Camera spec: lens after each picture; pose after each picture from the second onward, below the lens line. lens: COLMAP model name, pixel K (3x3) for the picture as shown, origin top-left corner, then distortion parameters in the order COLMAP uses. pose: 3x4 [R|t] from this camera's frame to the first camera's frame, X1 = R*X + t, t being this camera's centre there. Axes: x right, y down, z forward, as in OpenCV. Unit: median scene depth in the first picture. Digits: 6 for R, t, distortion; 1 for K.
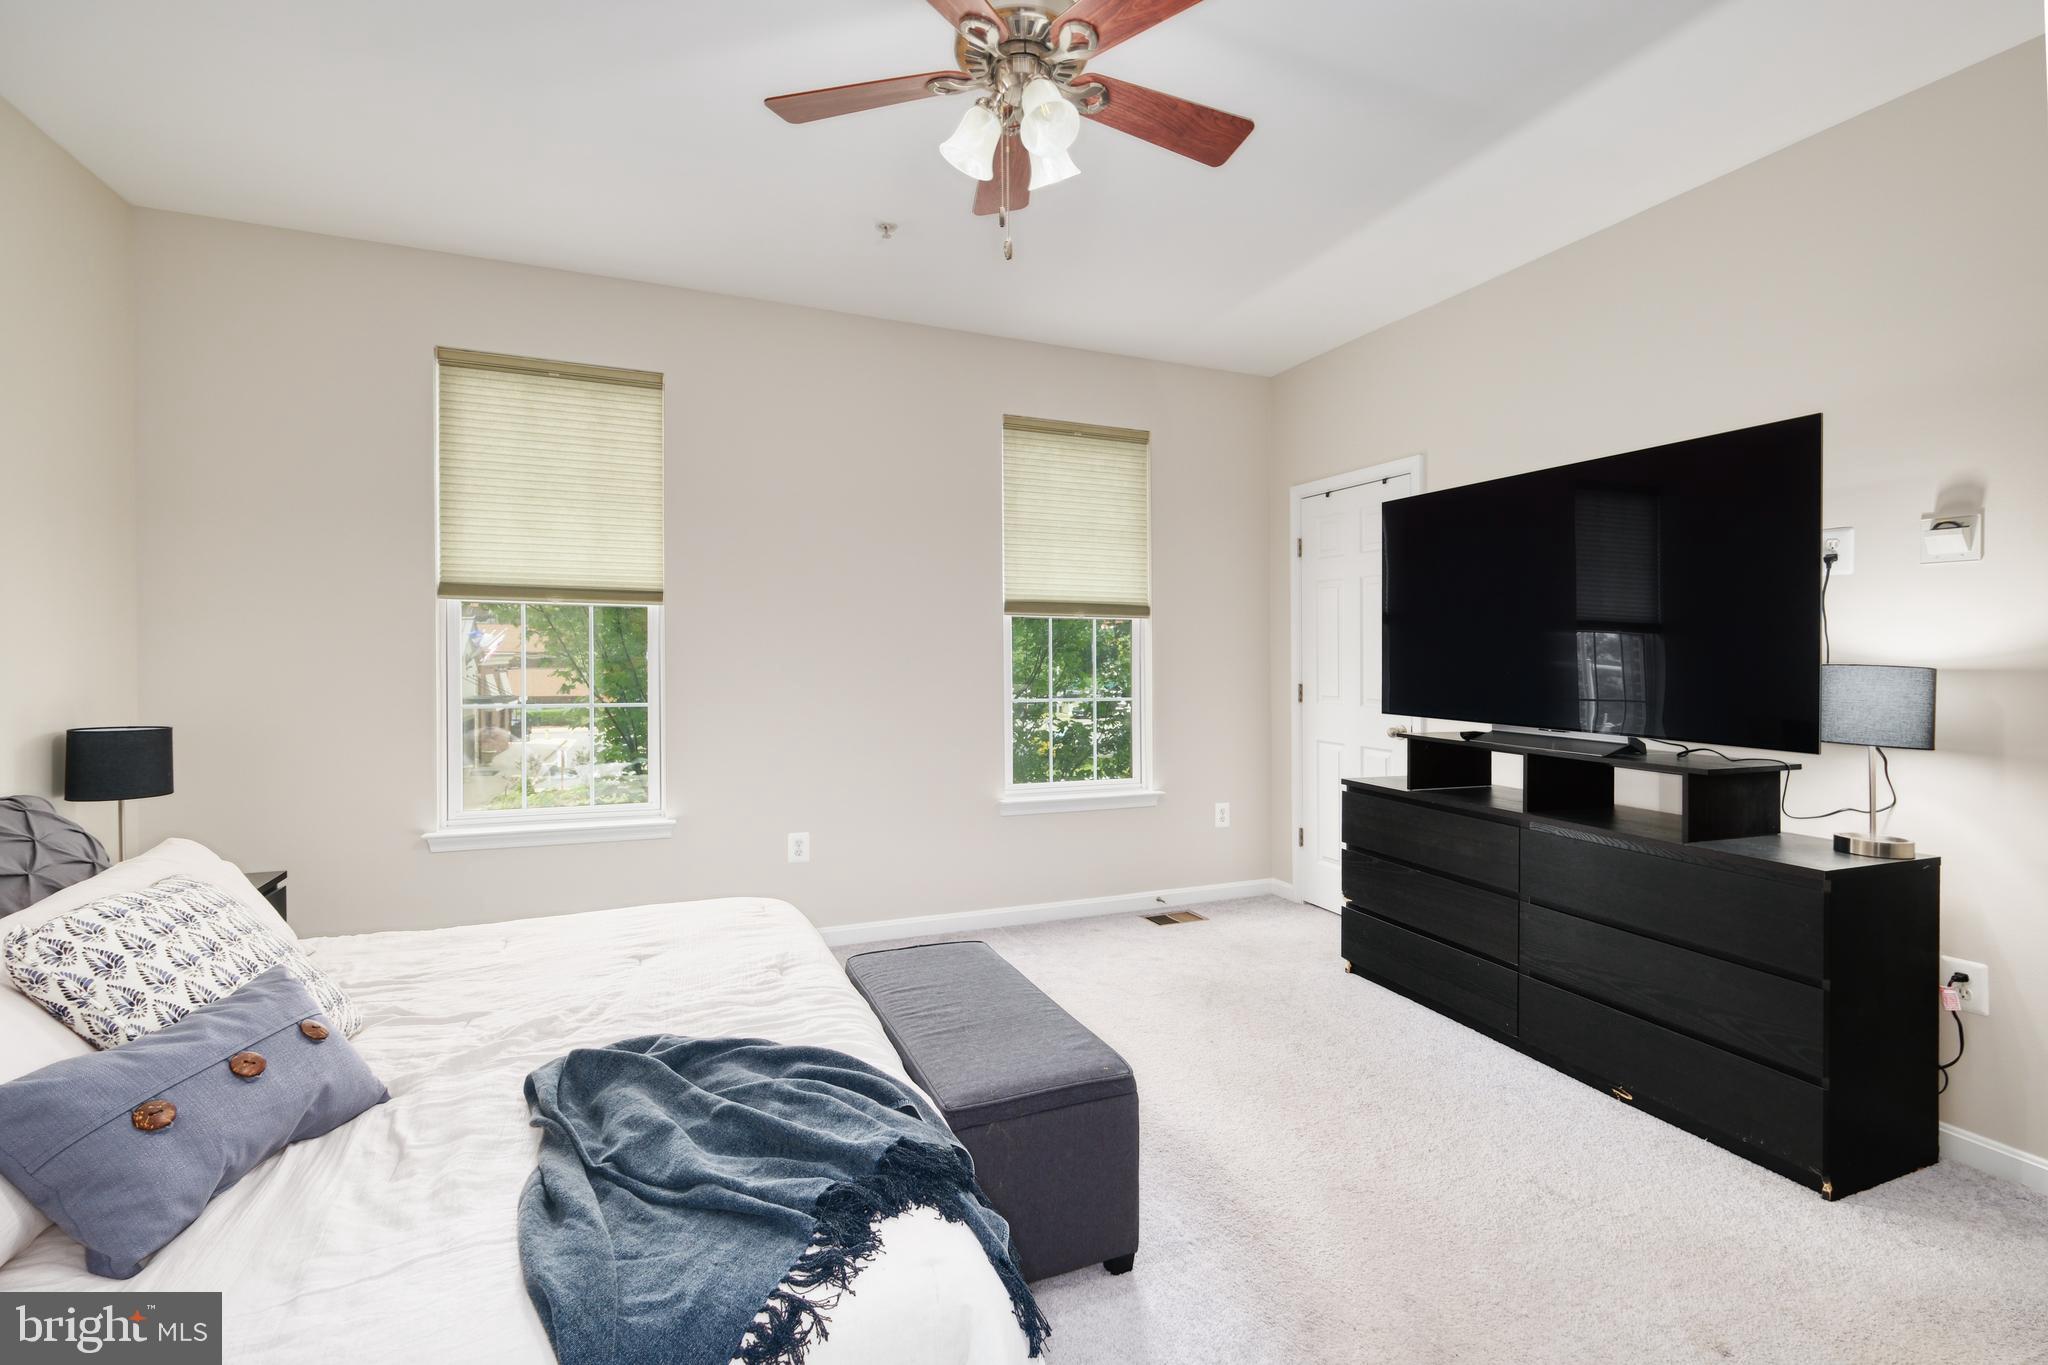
lens RADIAL K [[889.7, 0, 1018.7], [0, 889.7, 664.6], [0, 0, 1]] dist [-0.001549, -0.000172]
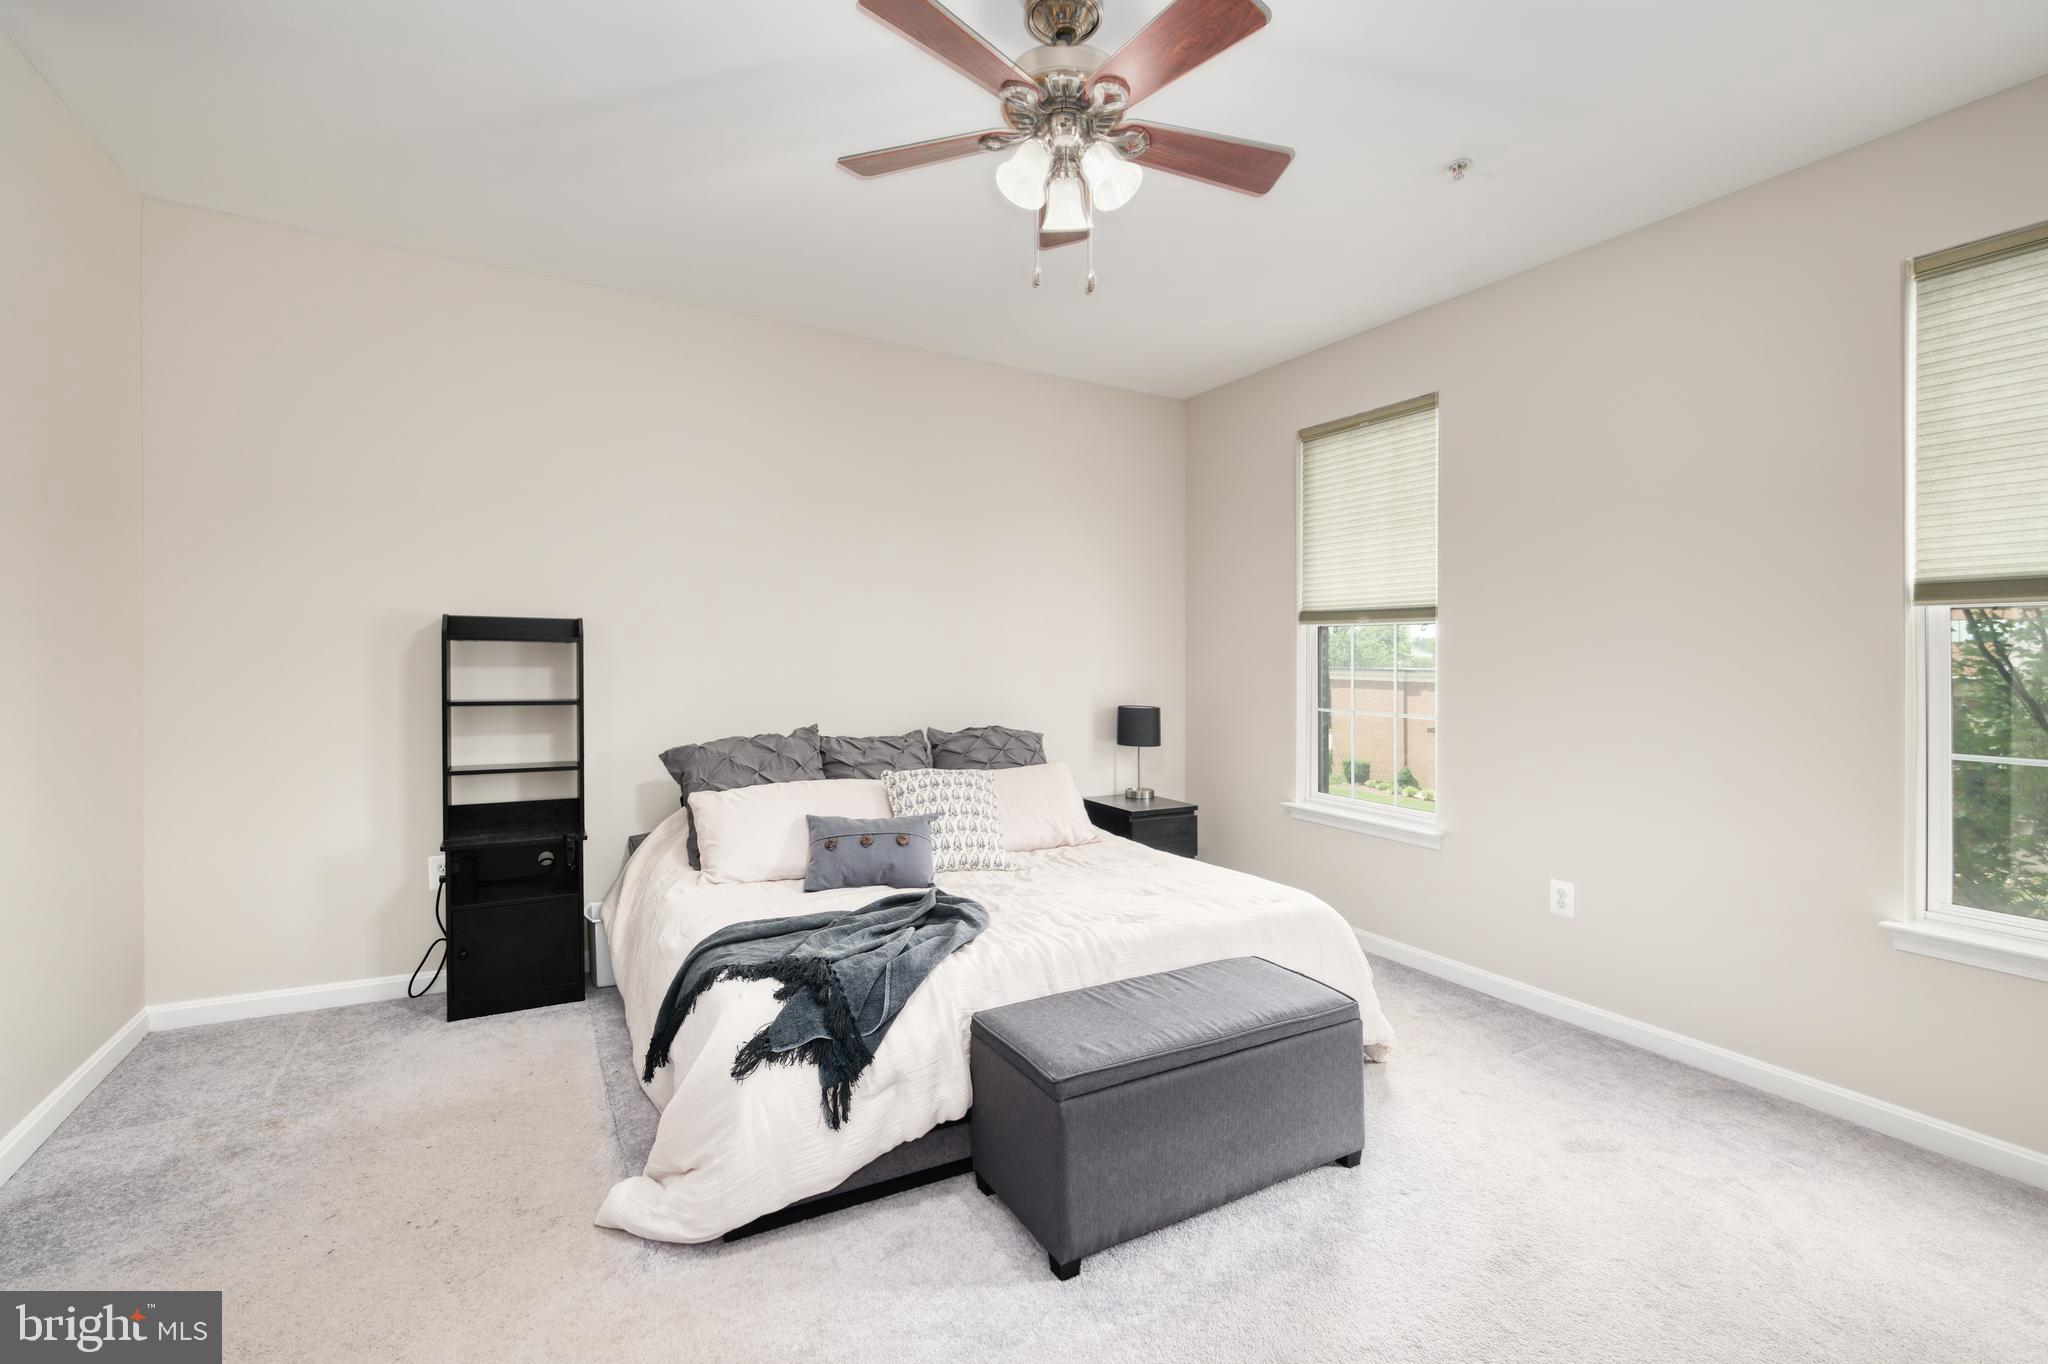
lens RADIAL K [[907.3, 0, 1024.0], [0, 907.3, 682.0], [0, 0, 1]] dist [-0.000399, 0.000091]
pose [[0.123509, 0.023433, -0.992067, 0.623811], [-0.018590, 0.999600, 0.021297, -0.010156], [0.992169, 0.015812, 0.123895, 0.444314]]
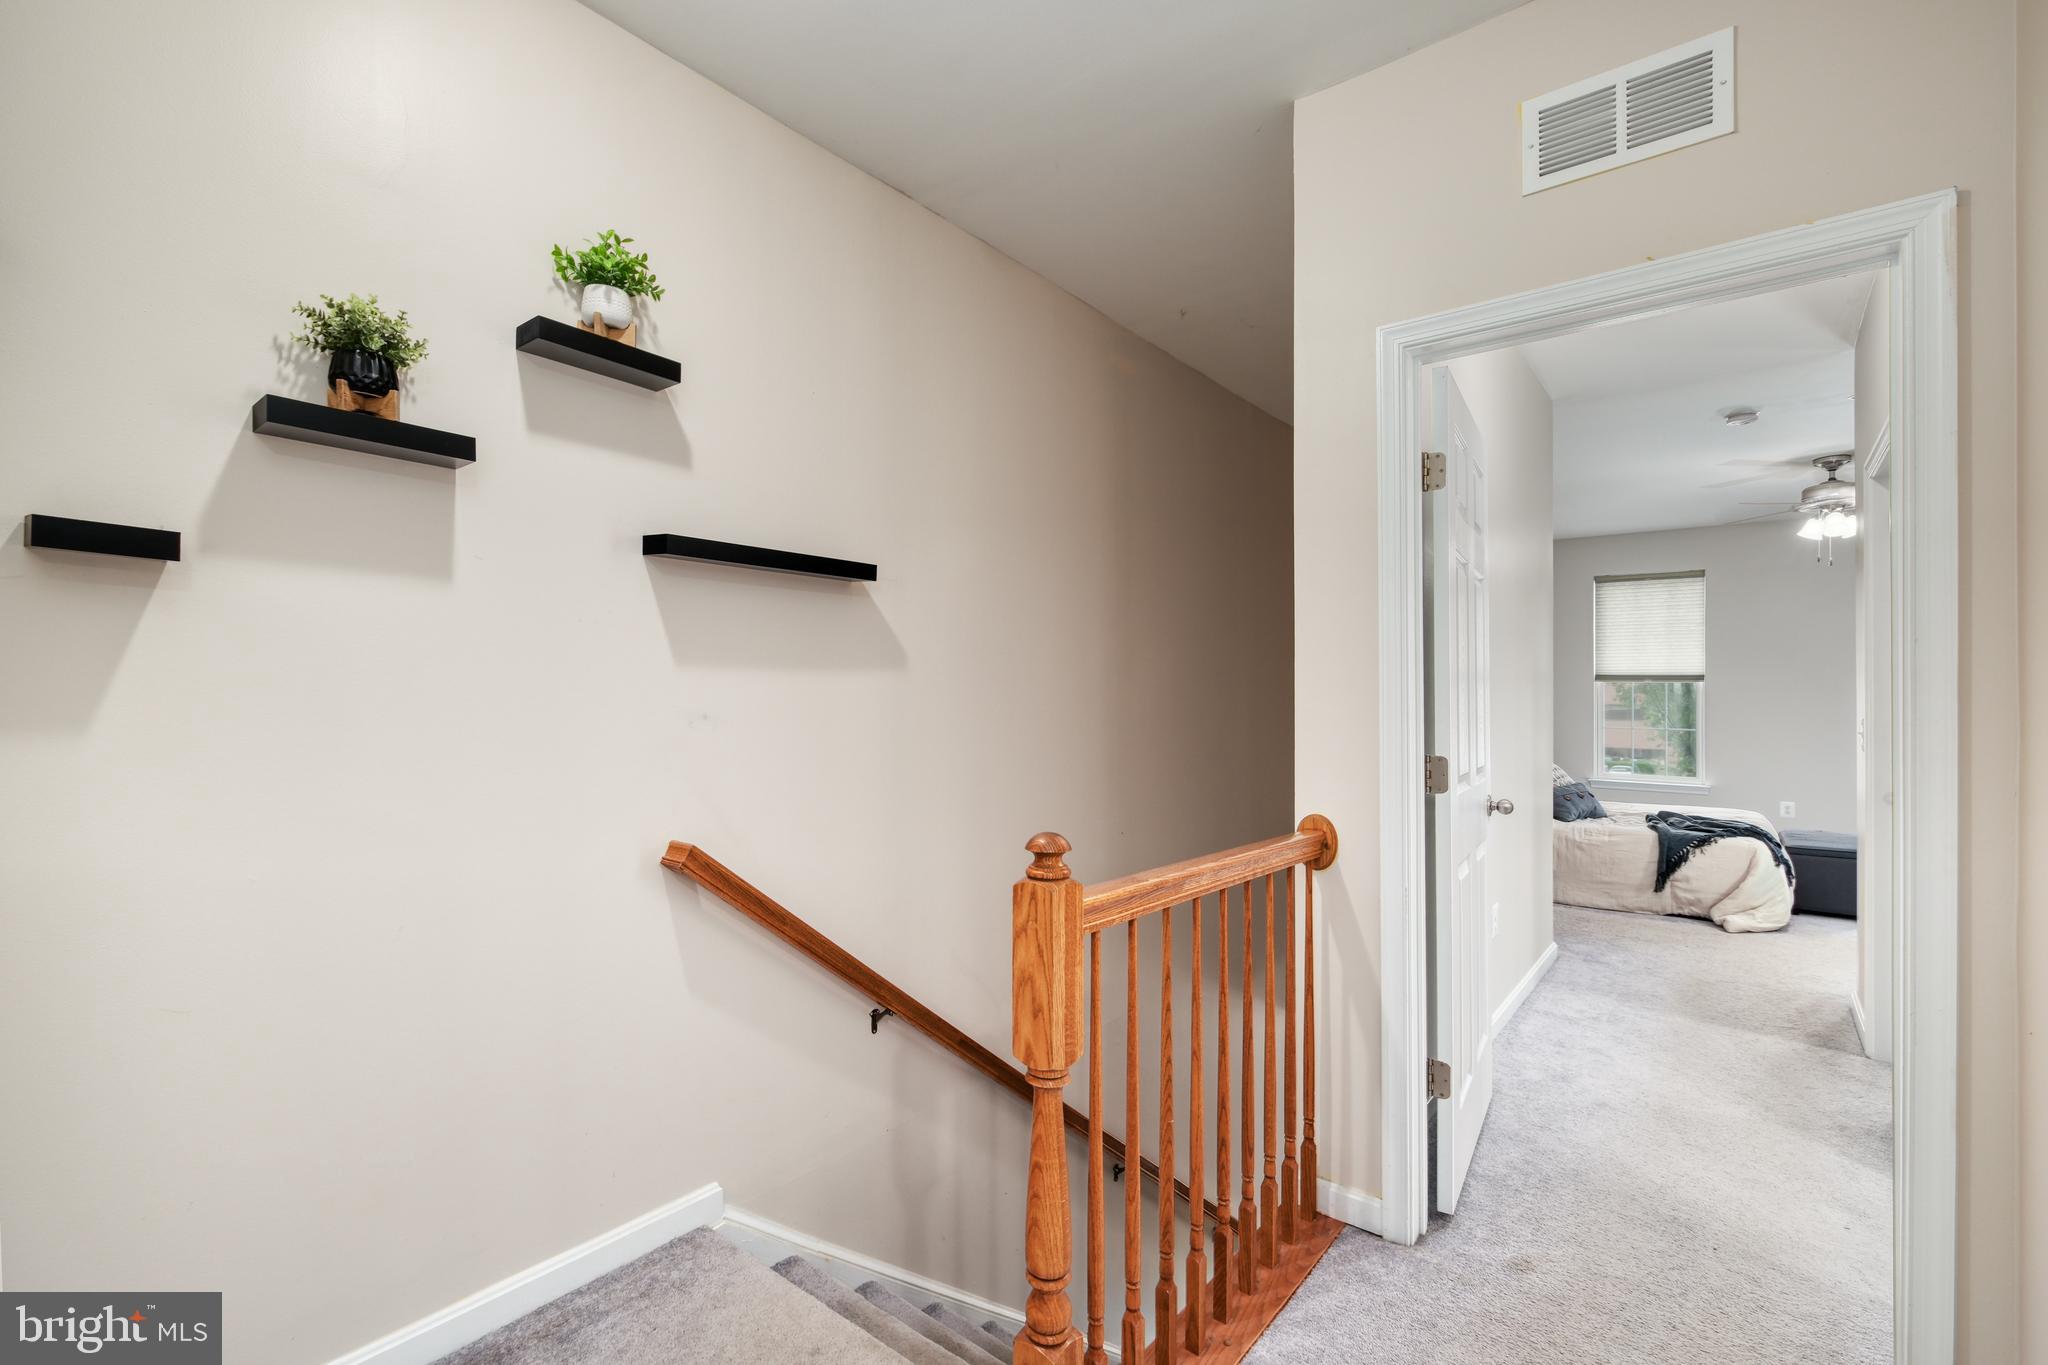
lens RADIAL K [[907.4, 0, 1025.2], [0, 907.4, 702.3], [0, 0, 1]] dist [0.001907, 0.000376]
pose [[0.488538, 0.002369, -0.872540, 0.732532], [-0.015073, 0.999870, -0.005725, 0.018196], [0.872413, 0.015949, 0.488510, -1.534939]]
